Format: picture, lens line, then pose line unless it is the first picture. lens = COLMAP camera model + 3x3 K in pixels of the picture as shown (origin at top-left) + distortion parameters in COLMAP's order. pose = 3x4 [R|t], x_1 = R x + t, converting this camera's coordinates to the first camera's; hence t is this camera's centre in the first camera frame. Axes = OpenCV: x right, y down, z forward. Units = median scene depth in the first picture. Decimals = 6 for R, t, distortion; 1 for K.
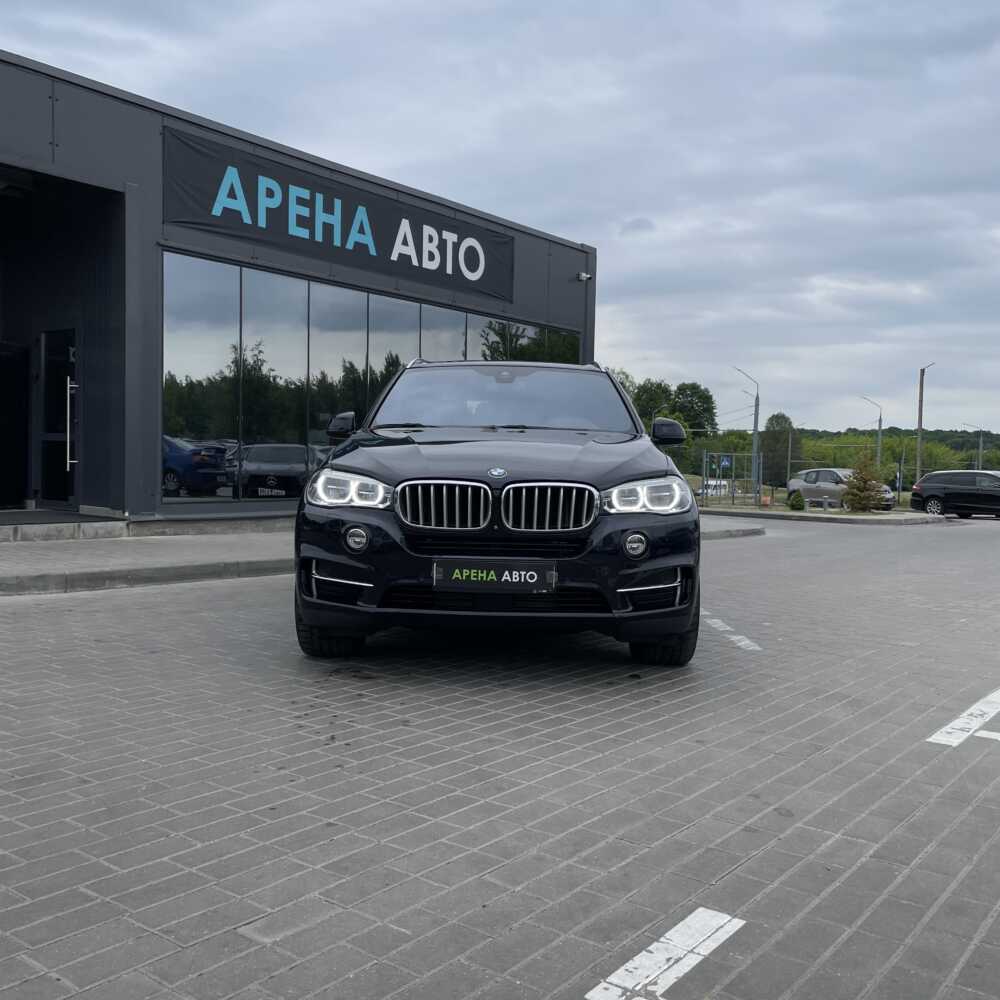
lens RADIAL K [[997.4, 0, 519.8], [0, 997.4, 489.0], [0, 0, 1]] dist [0.139260, -0.201332]
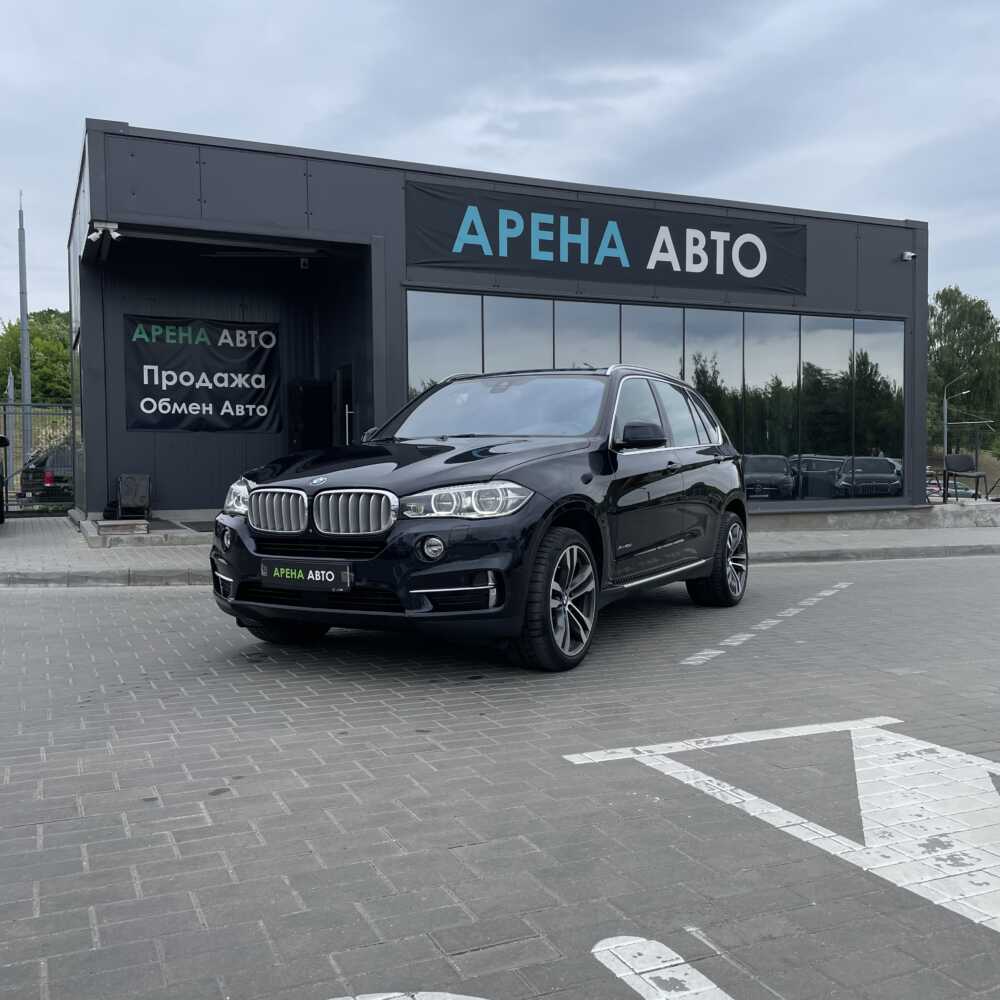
lens RADIAL K [[1005.0, 0, 506.7], [0, 1005.0, 495.7], [0, 0, 1]] dist [0.102062, -0.139613]
pose [[0.881046, -0.012169, -0.472875, 0.248333], [0.011090, 0.999926, -0.005069, 0.003054], [0.472901, -0.000779, 0.881115, 0.045675]]
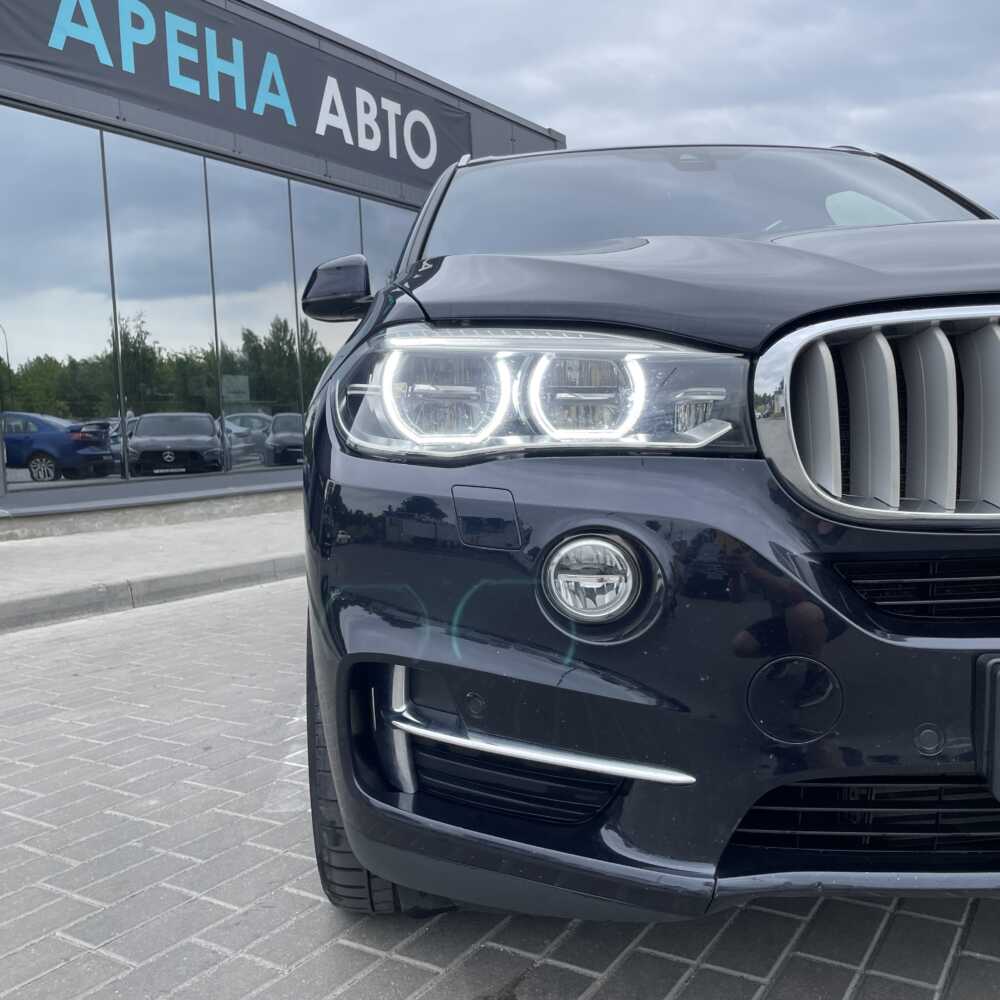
lens RADIAL K [[1005.0, 0, 506.7], [0, 1005.0, 495.7], [0, 0, 1]] dist [0.102062, -0.139613]
pose [[0.994707, -0.065912, 0.078824, -0.074457], [0.062460, 0.997010, 0.045487, 0.006296], [-0.081586, -0.040323, 0.995850, 0.281396]]
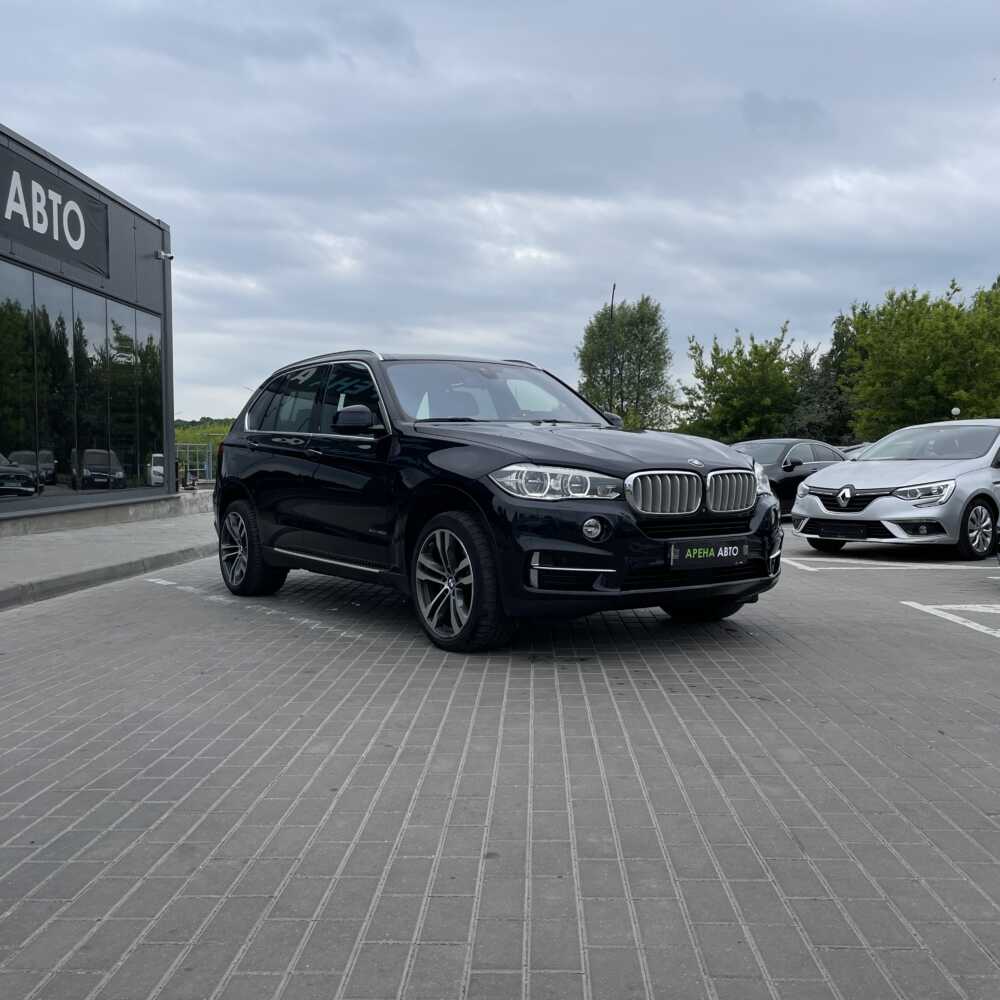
lens RADIAL K [[1005.0, 0, 506.7], [0, 1005.0, 495.7], [0, 0, 1]] dist [0.102062, -0.139613]
pose [[0.819610, -0.042402, 0.571351, -0.313826], [0.032739, 0.999094, 0.027182, -0.006343], [-0.571986, -0.003573, 0.820256, 0.064526]]
